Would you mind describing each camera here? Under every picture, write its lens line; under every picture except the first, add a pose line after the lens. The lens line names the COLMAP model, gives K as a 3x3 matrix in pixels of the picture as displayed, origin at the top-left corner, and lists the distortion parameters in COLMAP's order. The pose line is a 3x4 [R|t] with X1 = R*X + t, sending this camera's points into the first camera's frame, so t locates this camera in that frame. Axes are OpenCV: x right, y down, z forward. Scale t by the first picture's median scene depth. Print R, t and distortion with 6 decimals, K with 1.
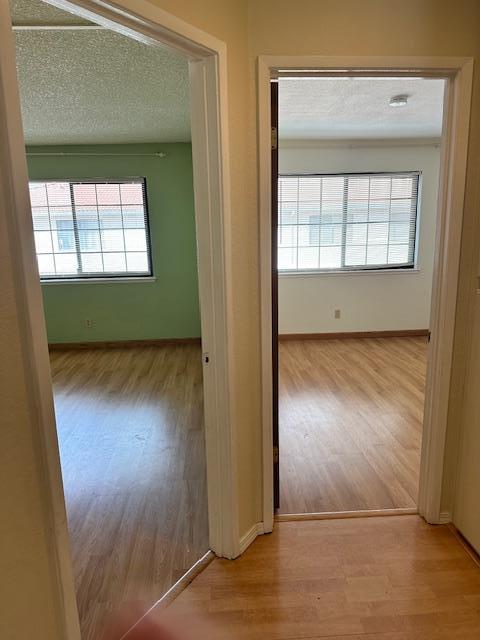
lens RADIAL K [[445.4, 0, 240.0], [0, 445.4, 320.0], [0, 0, 1]] dist [0.071633, -0.003513]
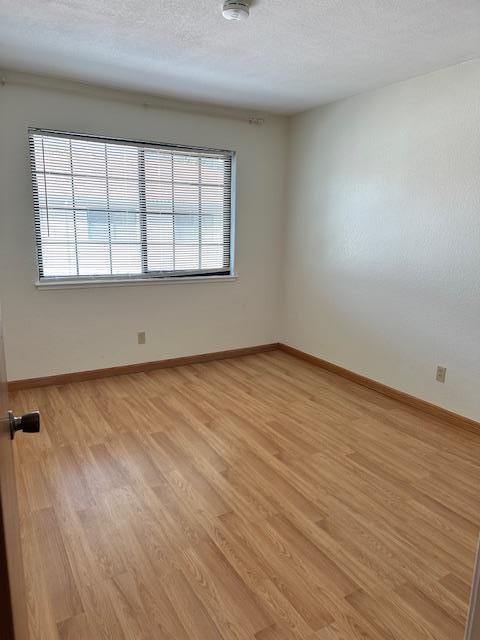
lens RADIAL K [[445.4, 0, 240.0], [0, 445.4, 320.0], [0, 0, 1]] dist [0.071633, -0.003513]
pose [[0.889031, -0.052864, 0.454785, 0.035296], [0.050965, 0.998565, 0.016444, -0.050539], [-0.455002, 0.008559, 0.890449, 0.307543]]
